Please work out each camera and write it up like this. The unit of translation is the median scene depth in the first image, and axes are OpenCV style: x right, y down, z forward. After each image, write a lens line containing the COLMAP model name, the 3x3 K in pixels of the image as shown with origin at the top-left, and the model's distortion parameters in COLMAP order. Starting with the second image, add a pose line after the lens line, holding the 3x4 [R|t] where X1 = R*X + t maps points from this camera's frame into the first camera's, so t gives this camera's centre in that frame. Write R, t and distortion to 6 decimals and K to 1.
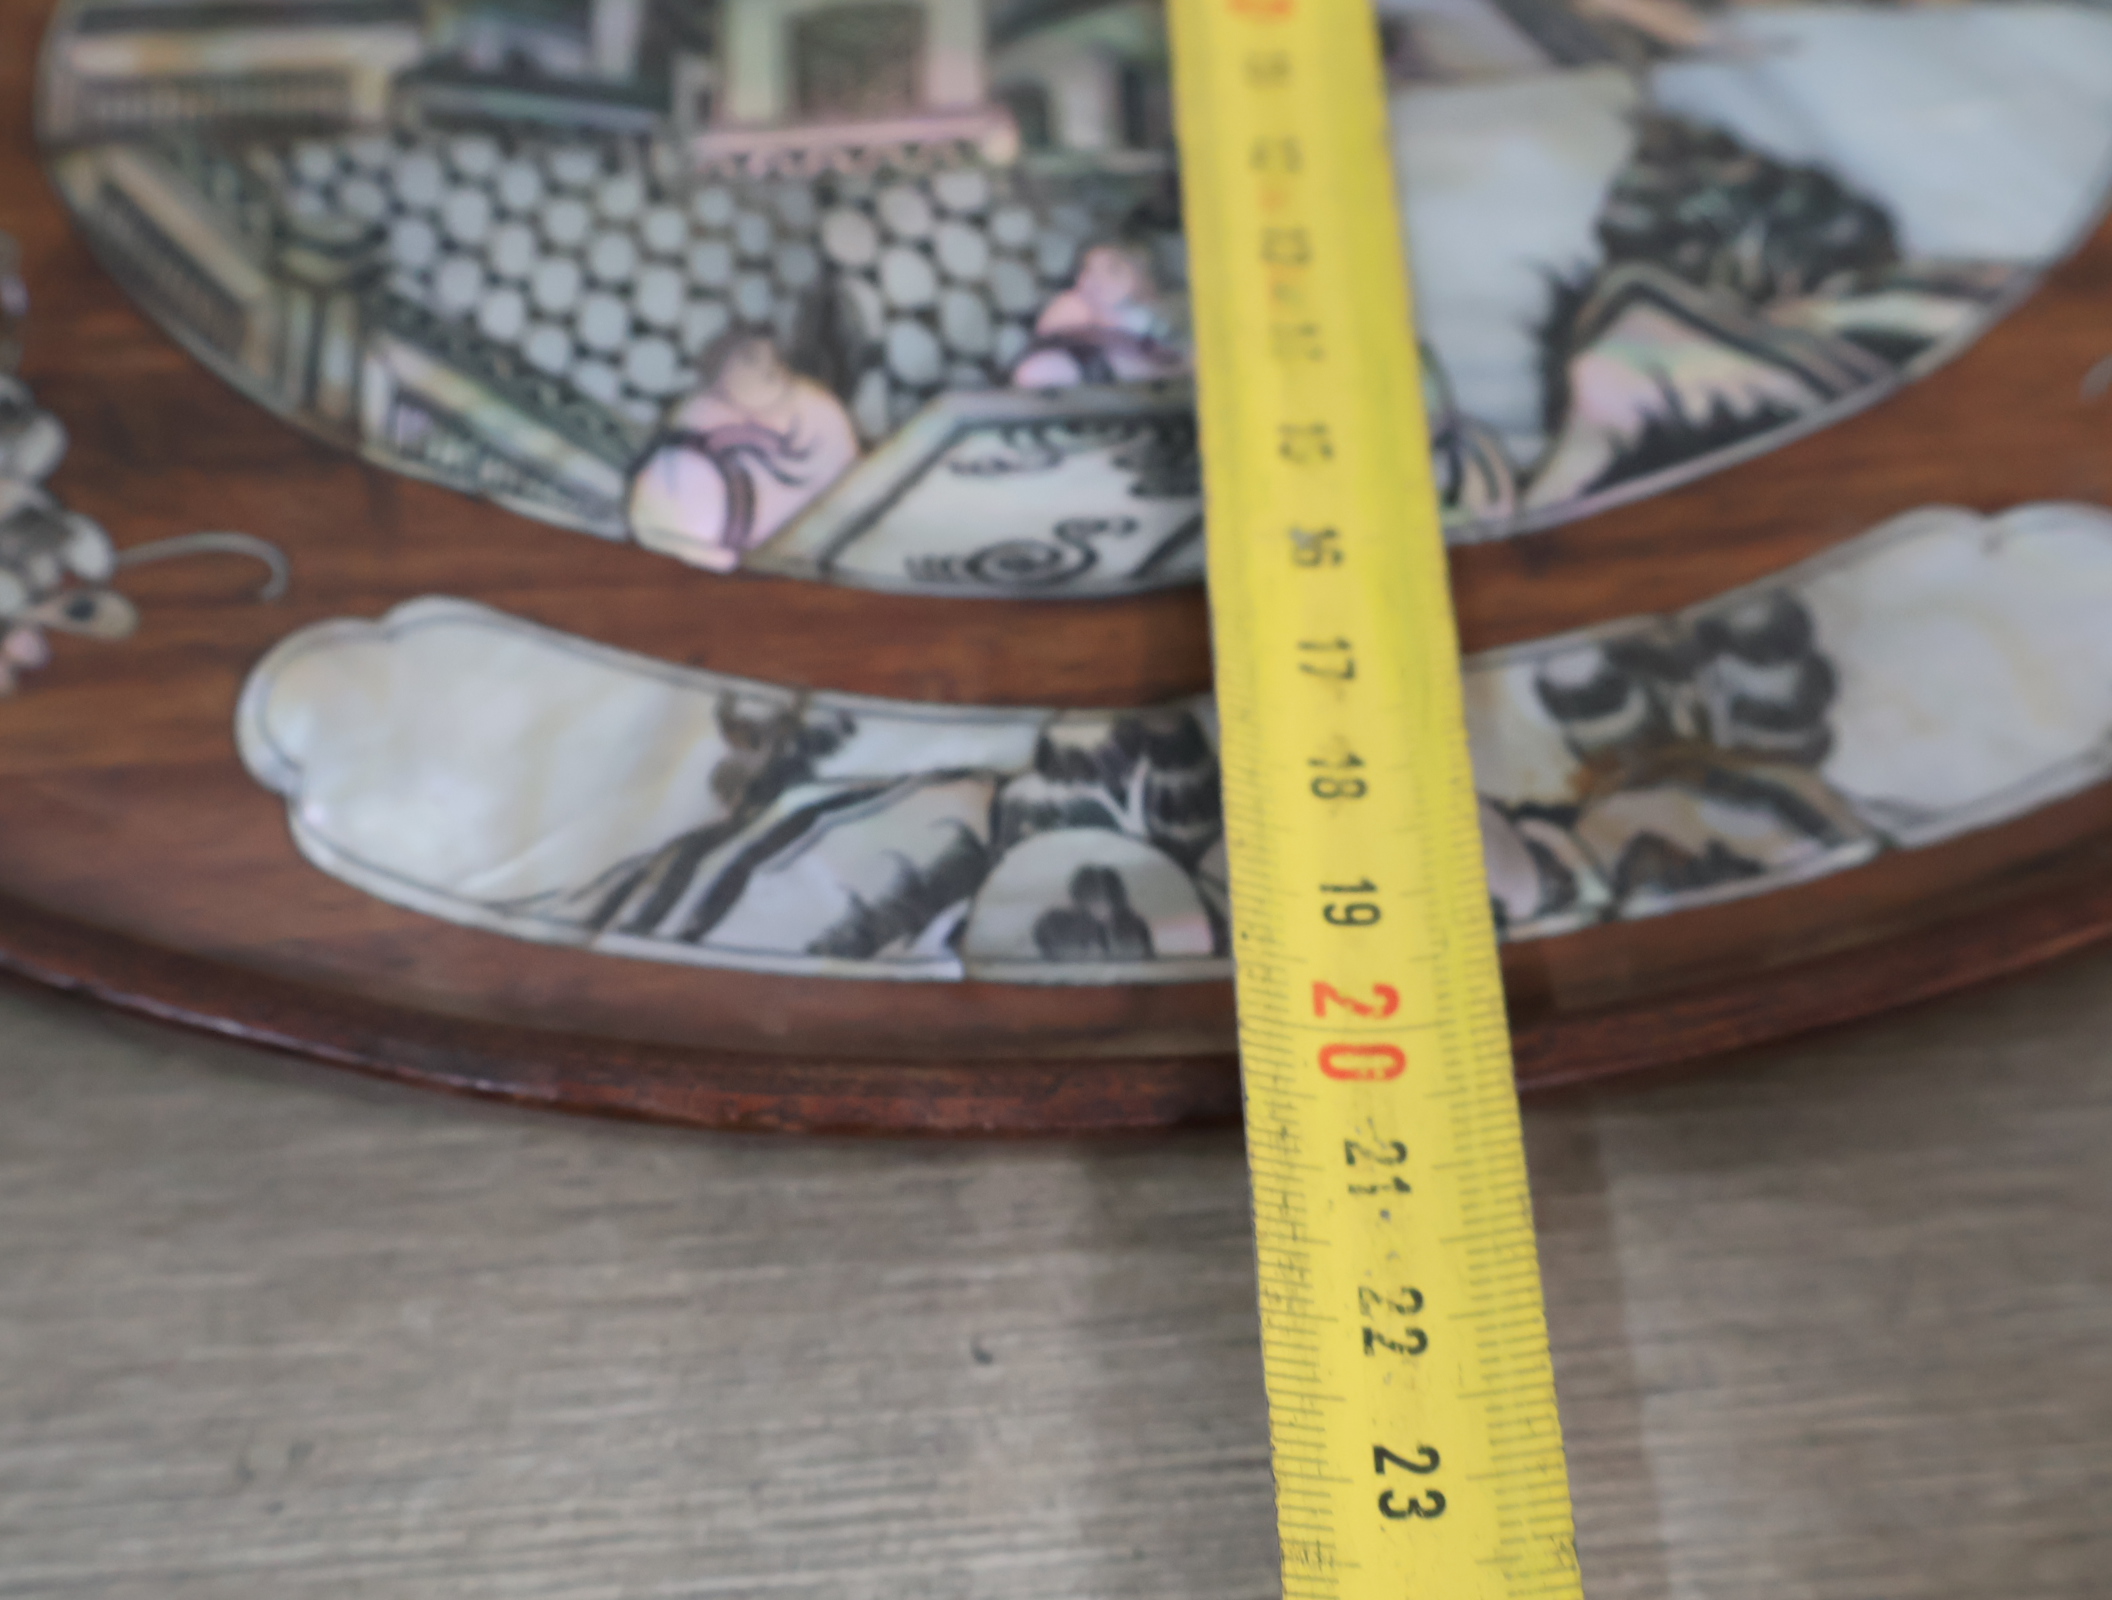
lens RADIAL K [[2458.8, 0, 1058.8], [0, 2458.8, 793.7], [0, 0, 1]] dist [0.004333, 0.000000]
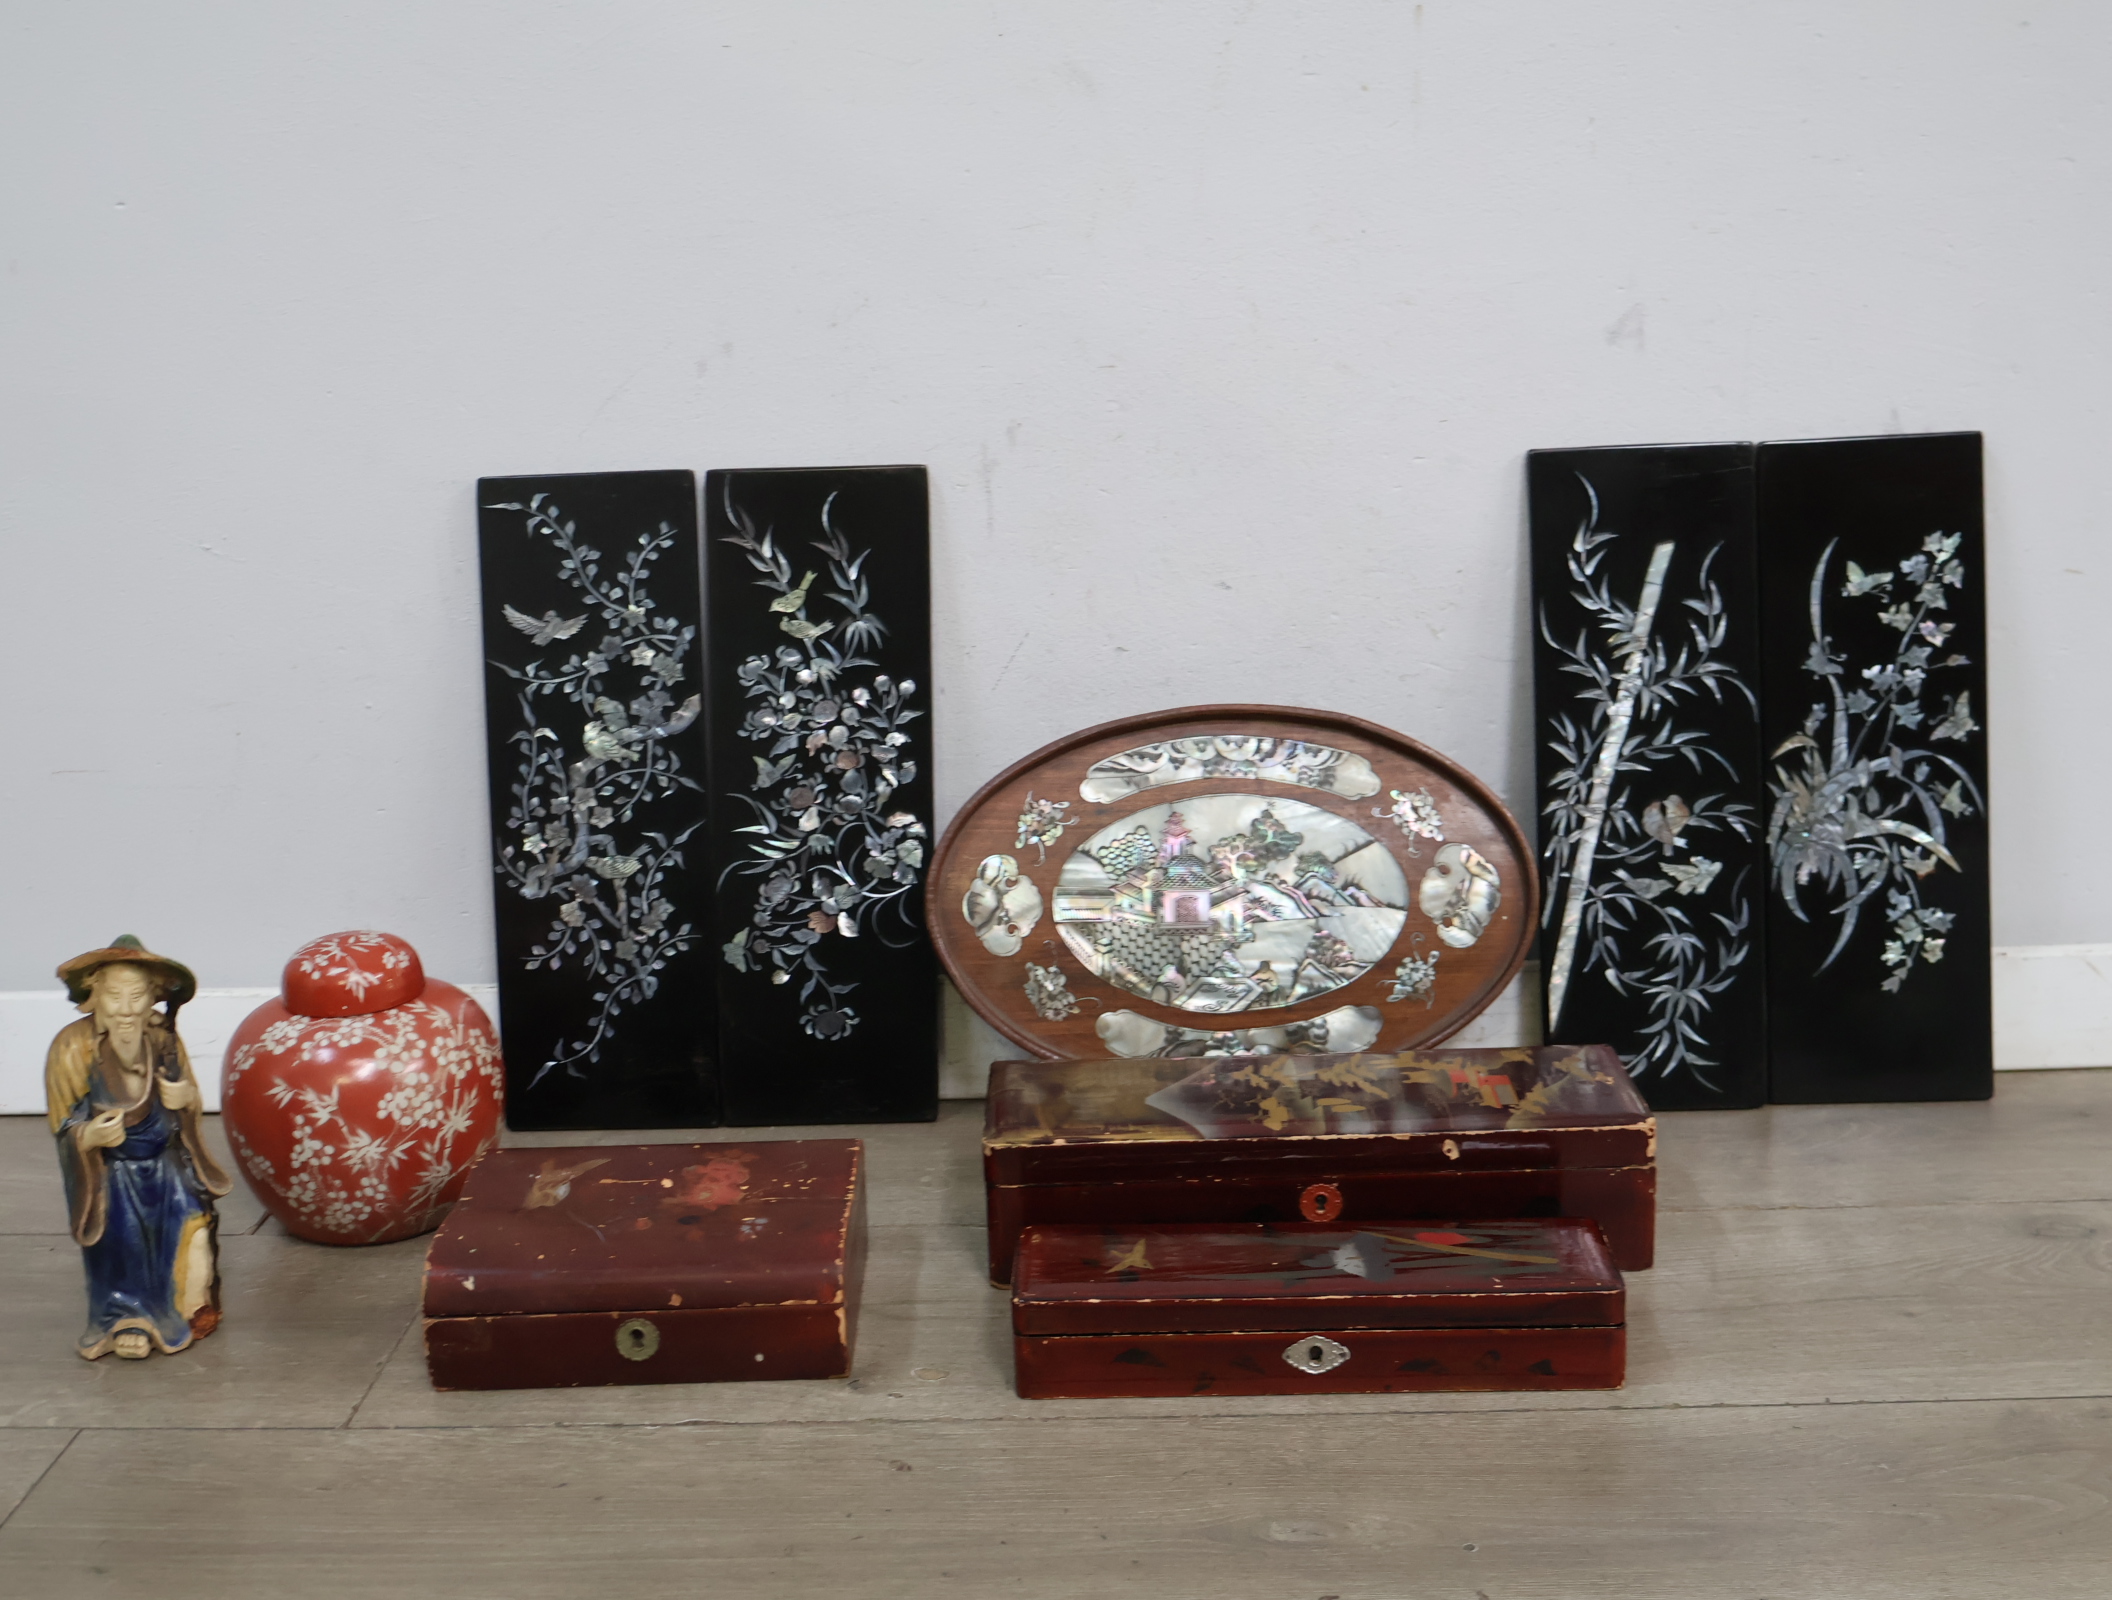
lens RADIAL K [[2458.8, 0, 1060.0], [0, 2458.8, 805.6], [0, 0, 1]] dist [0.004333, 0.000000]
pose [[0.998543, 0.051456, -0.016263, -0.335363], [-0.040611, 0.914972, 0.401469, -3.186023], [0.035538, -0.400224, 0.915728, -4.799272]]
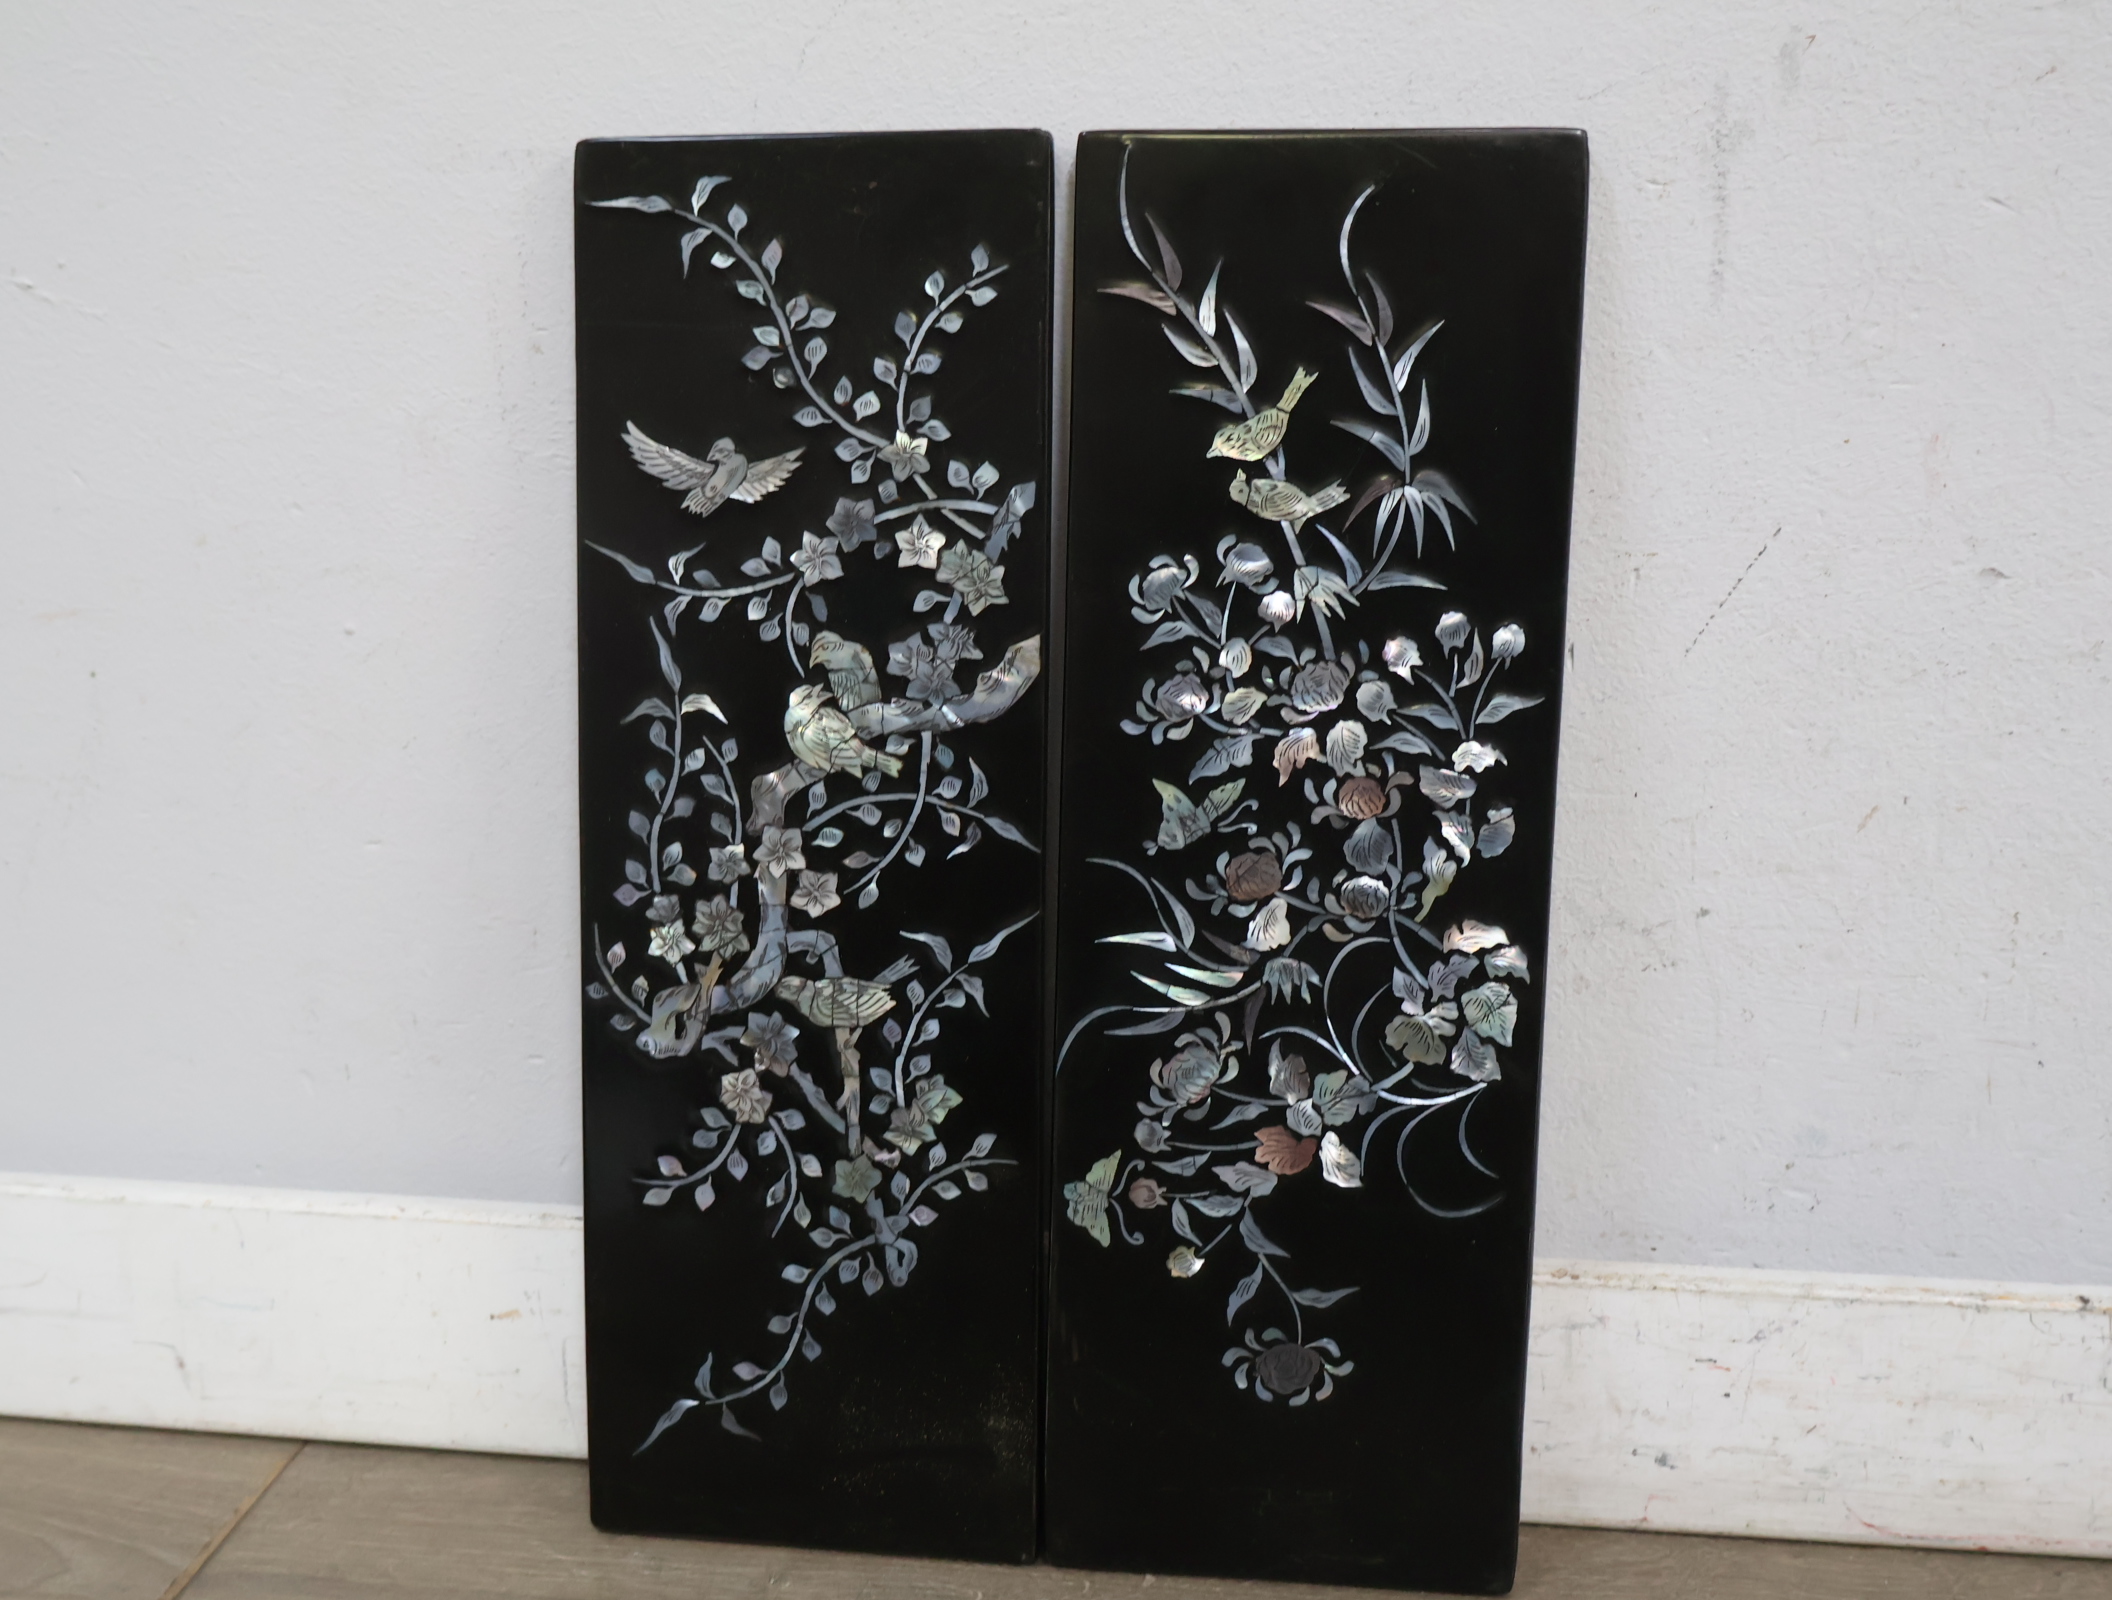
lens RADIAL K [[2458.8, 0, 1048.0], [0, 2458.8, 791.5], [0, 0, 1]] dist [0.004333, 0.000000]
pose [[0.987609, 0.102058, -0.119216, -1.053943], [-0.040080, 0.898495, 0.437150, -1.877573], [0.151729, -0.426955, 0.891452, -1.335185]]
